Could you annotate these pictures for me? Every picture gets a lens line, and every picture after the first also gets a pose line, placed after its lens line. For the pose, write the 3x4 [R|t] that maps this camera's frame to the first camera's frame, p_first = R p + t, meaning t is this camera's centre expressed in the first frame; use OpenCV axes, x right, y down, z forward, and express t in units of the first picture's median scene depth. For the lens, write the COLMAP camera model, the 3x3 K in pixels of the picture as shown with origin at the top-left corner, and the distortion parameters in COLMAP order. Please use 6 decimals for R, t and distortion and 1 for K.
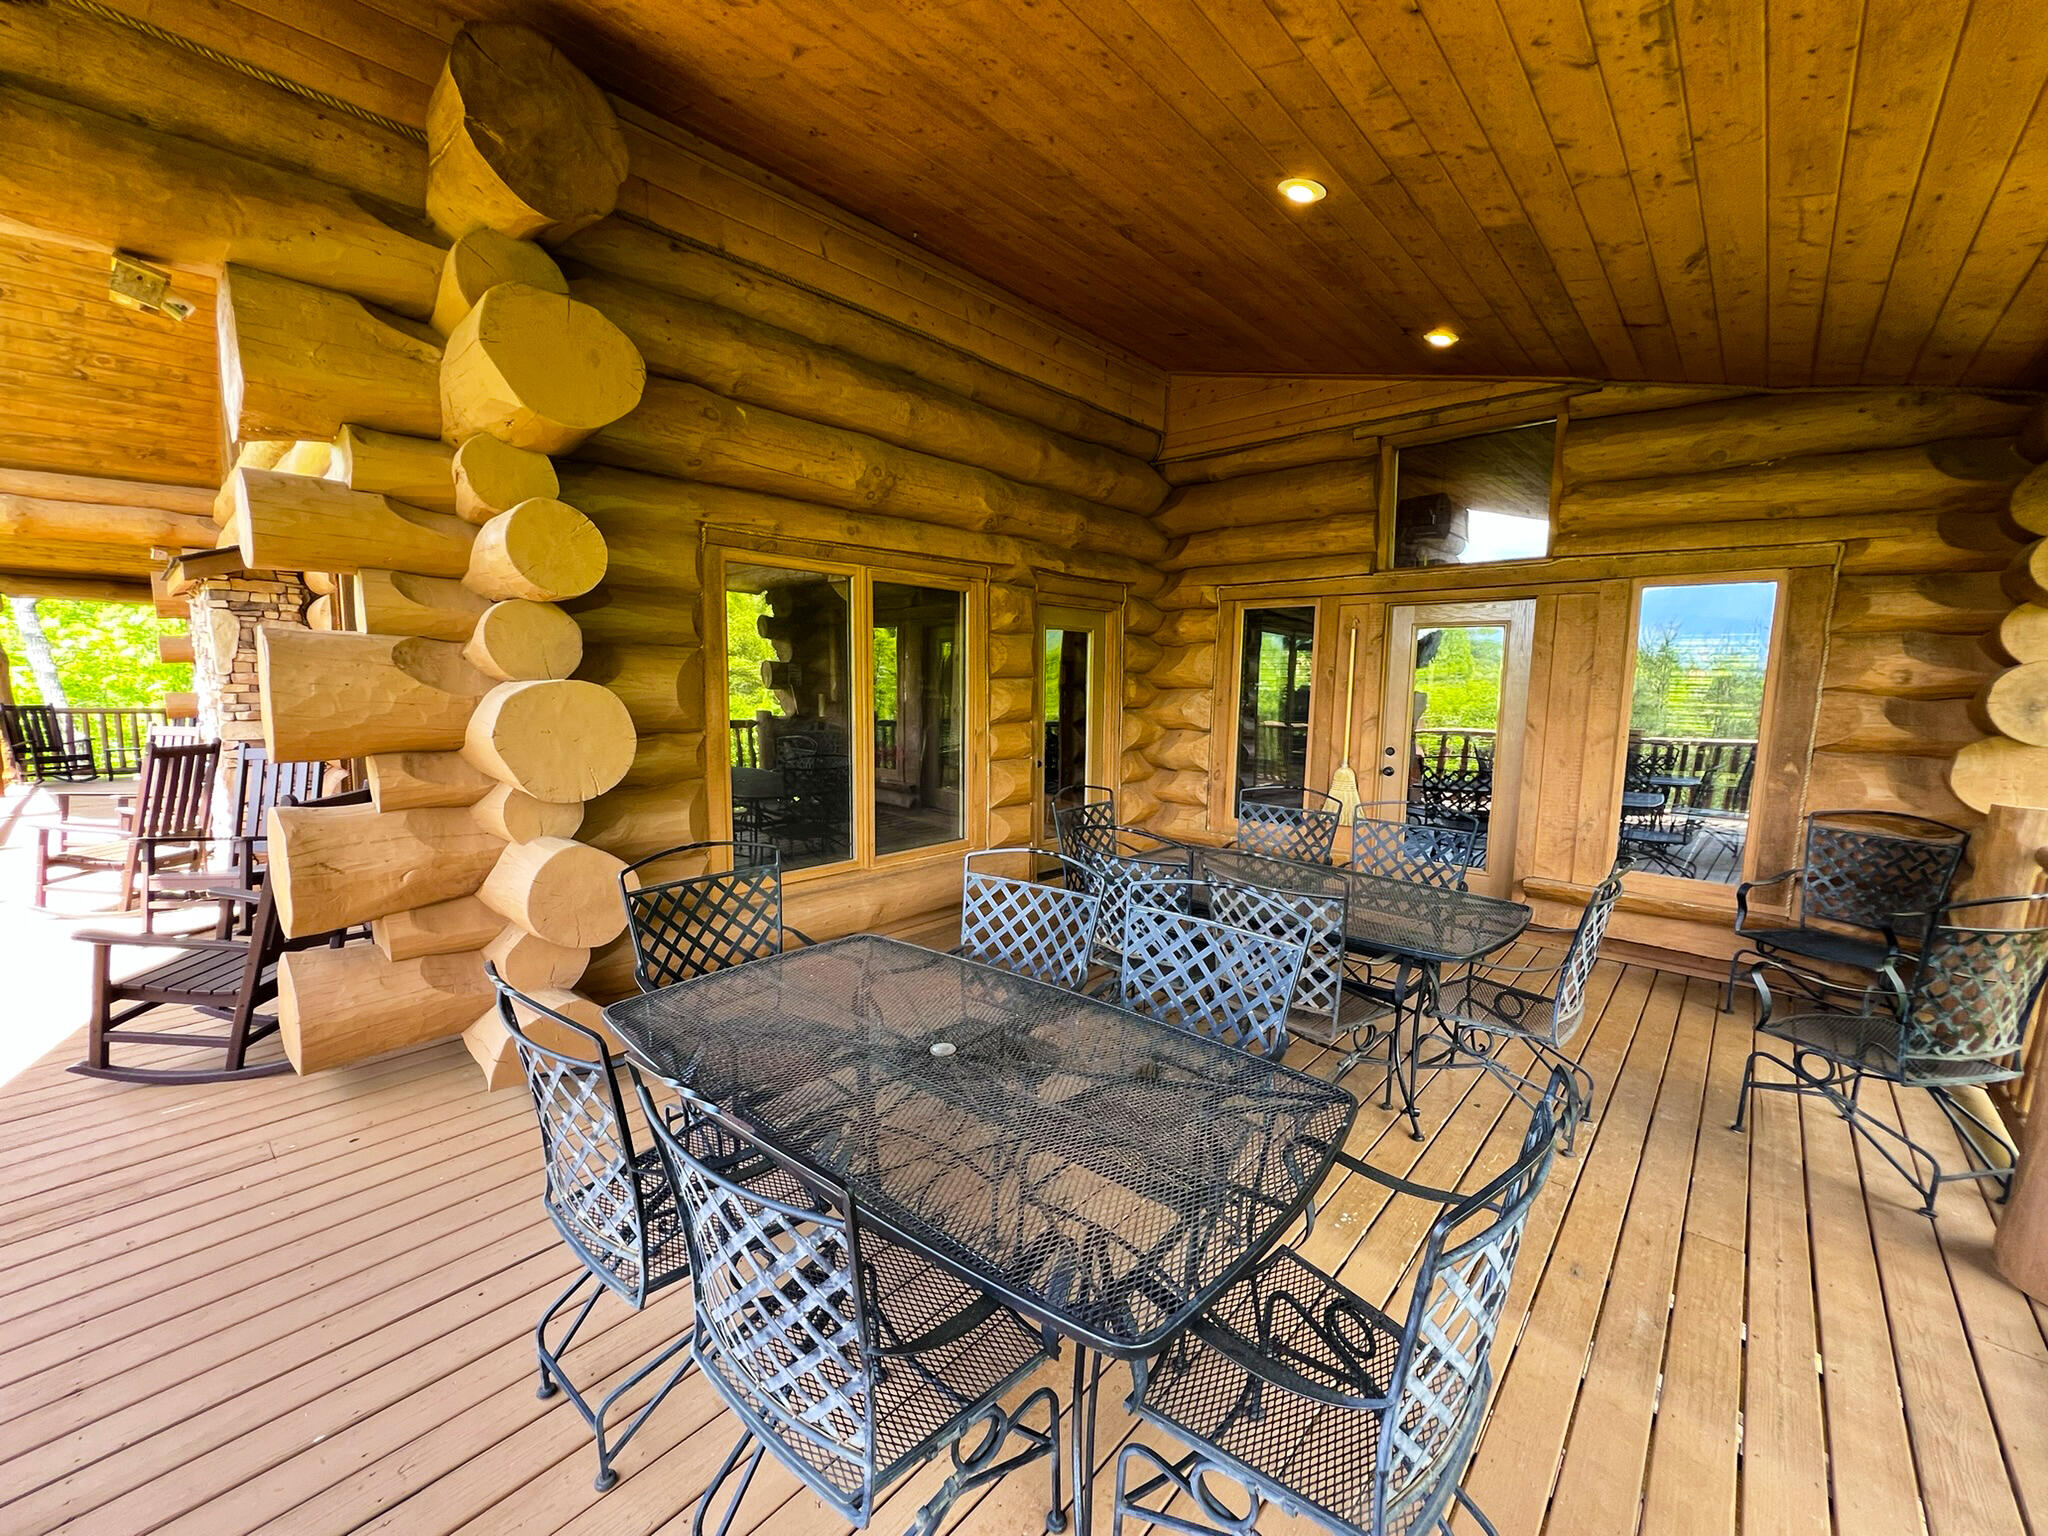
lens RADIAL K [[820.8, 0, 1027.6], [0, 820.8, 772.1], [0, 0, 1]] dist [-0.004471, 0.000775]
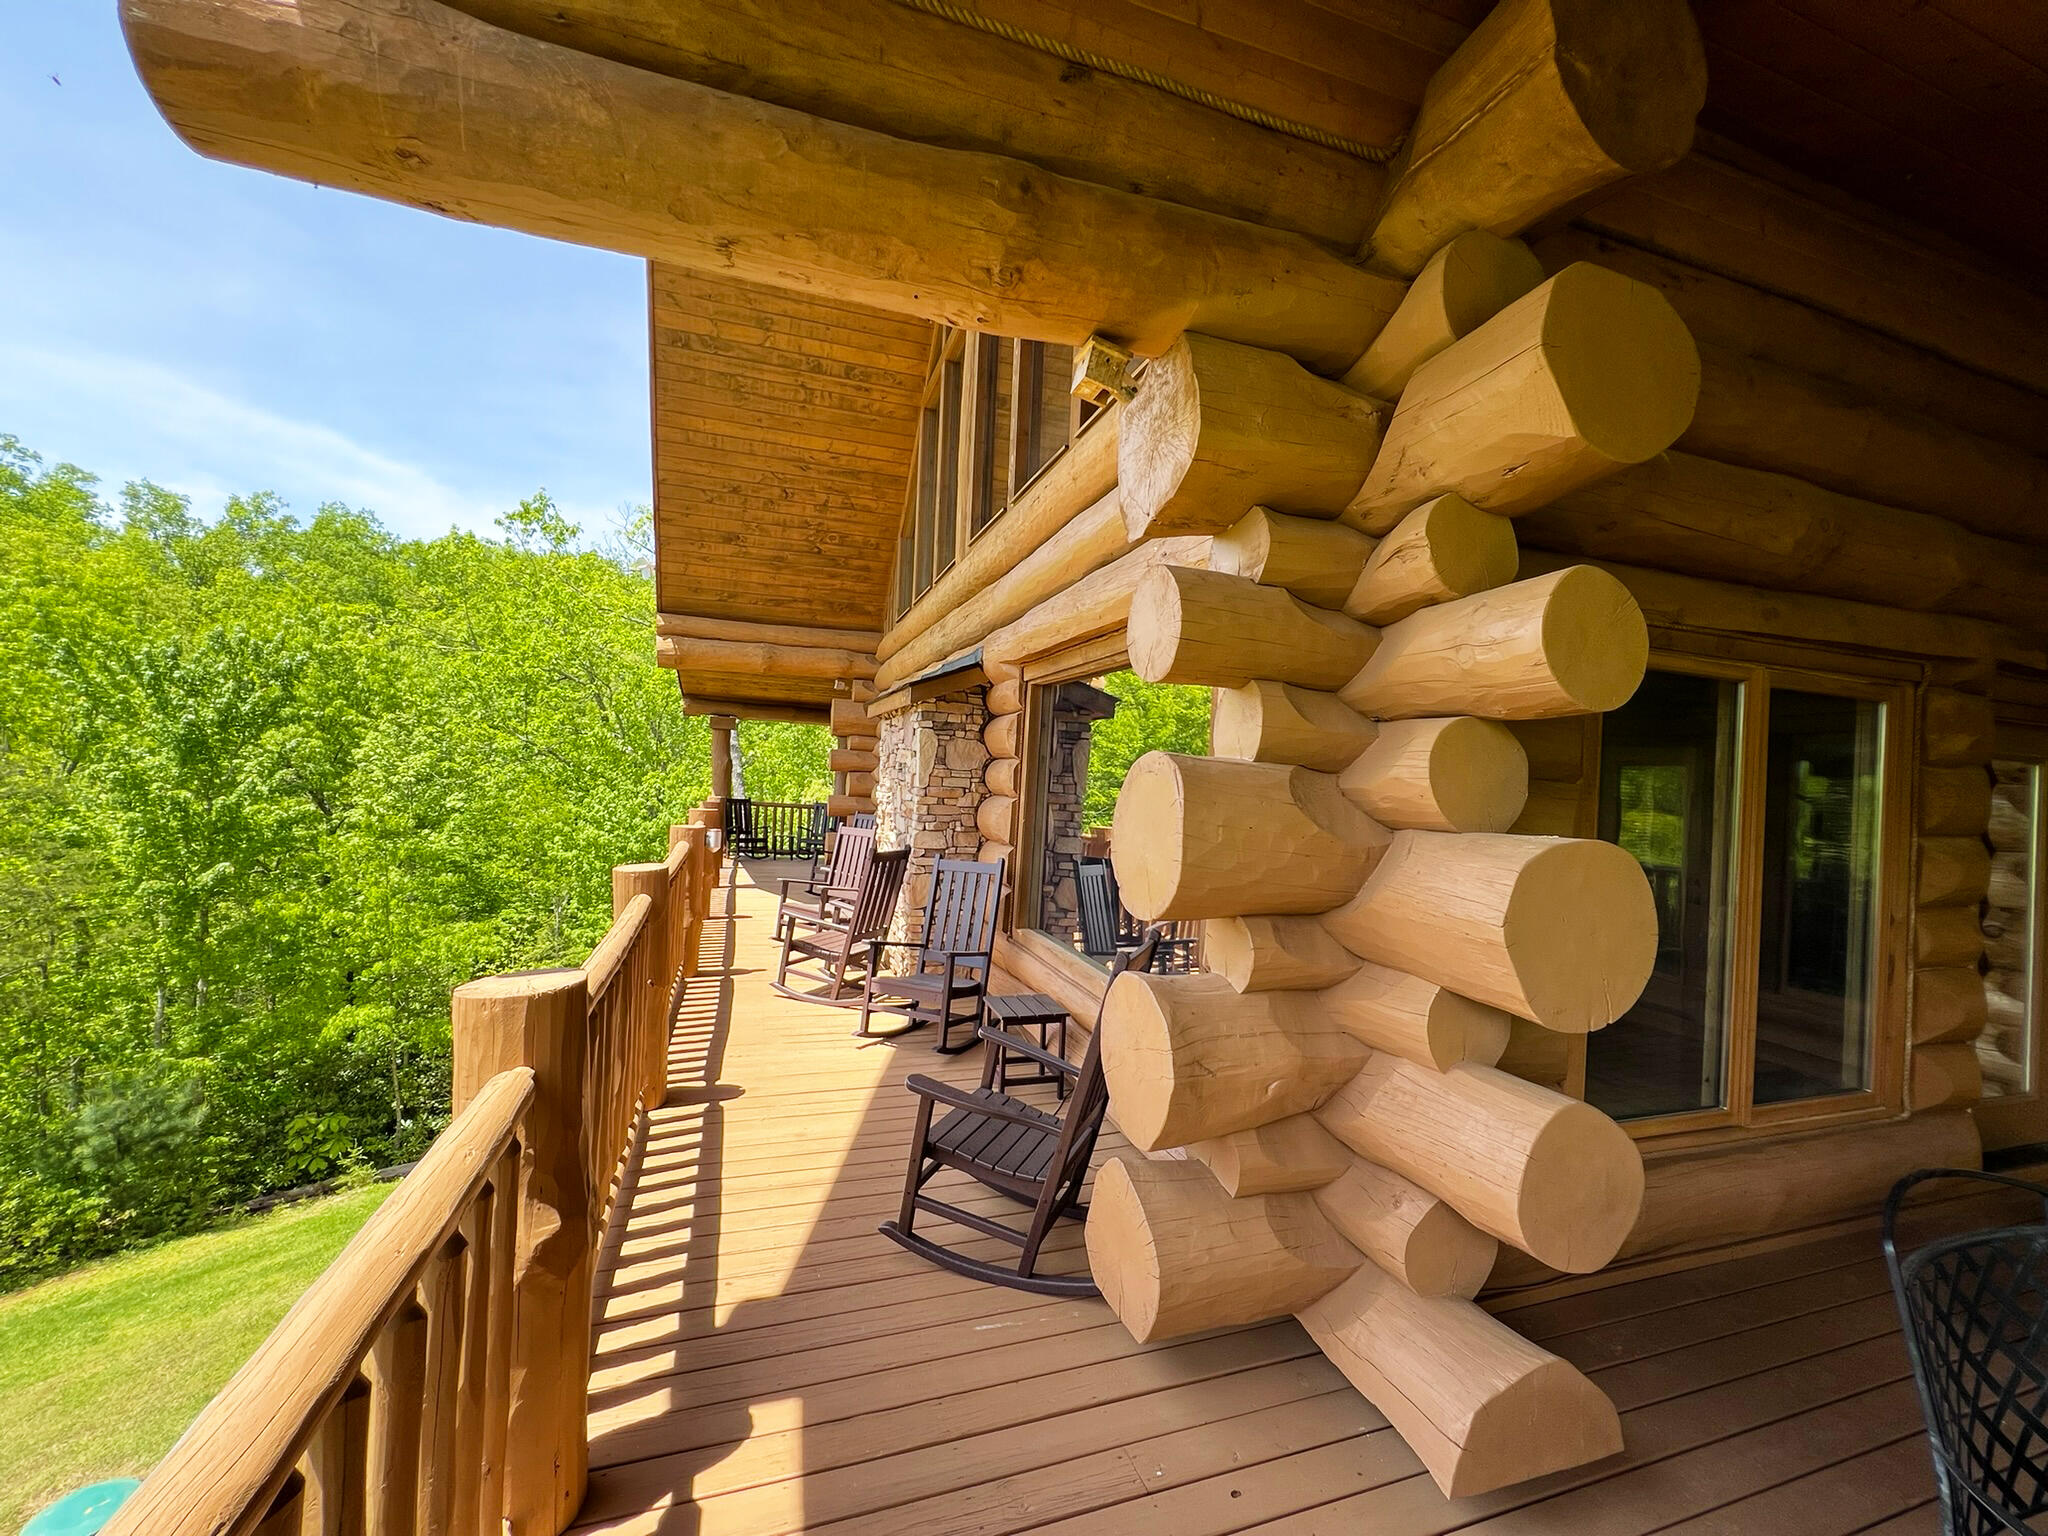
lens RADIAL K [[820.8, 0, 1027.4], [0, 820.8, 772.5], [0, 0, 1]] dist [-0.004471, 0.000775]
pose [[0.874023, 0.024834, -0.485249, -0.400318], [-0.092500, 0.988933, -0.115996, -0.030944], [0.476998, 0.146269, 0.866648, 0.142915]]
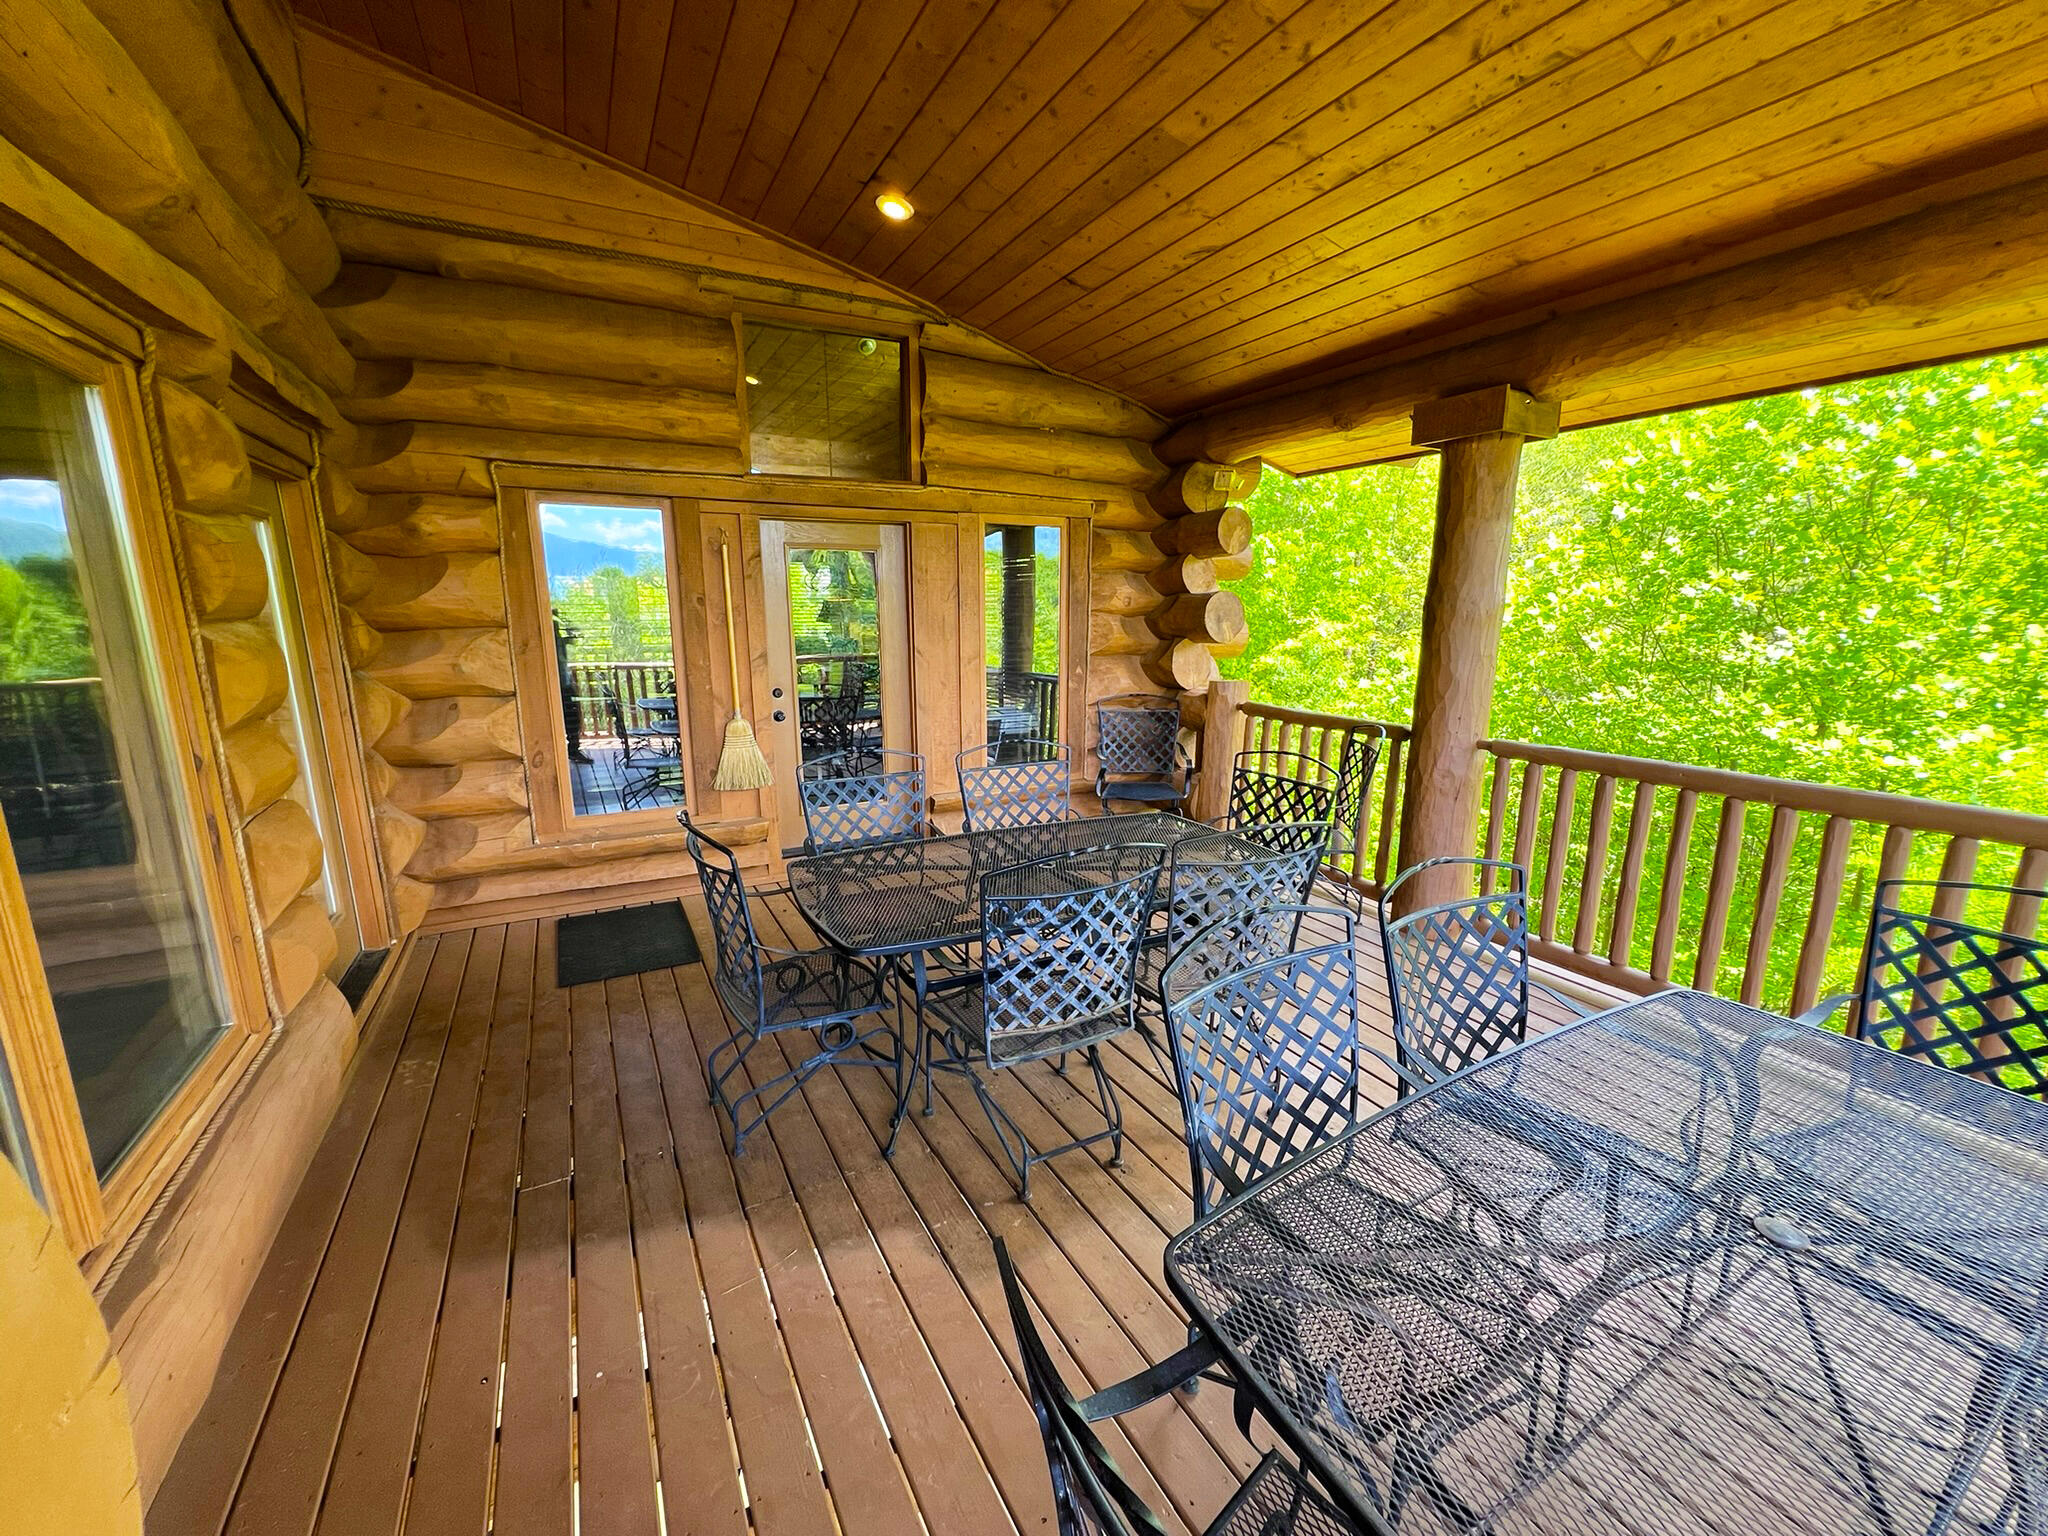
lens RADIAL K [[820.8, 0, 1025.3], [0, 820.8, 773.6], [0, 0, 1]] dist [-0.004471, 0.000775]
pose [[0.331429, -0.203903, 0.921183, -0.346951], [0.114517, 0.977842, 0.175243, -0.078498], [-0.936504, 0.047410, 0.347436, 0.570007]]
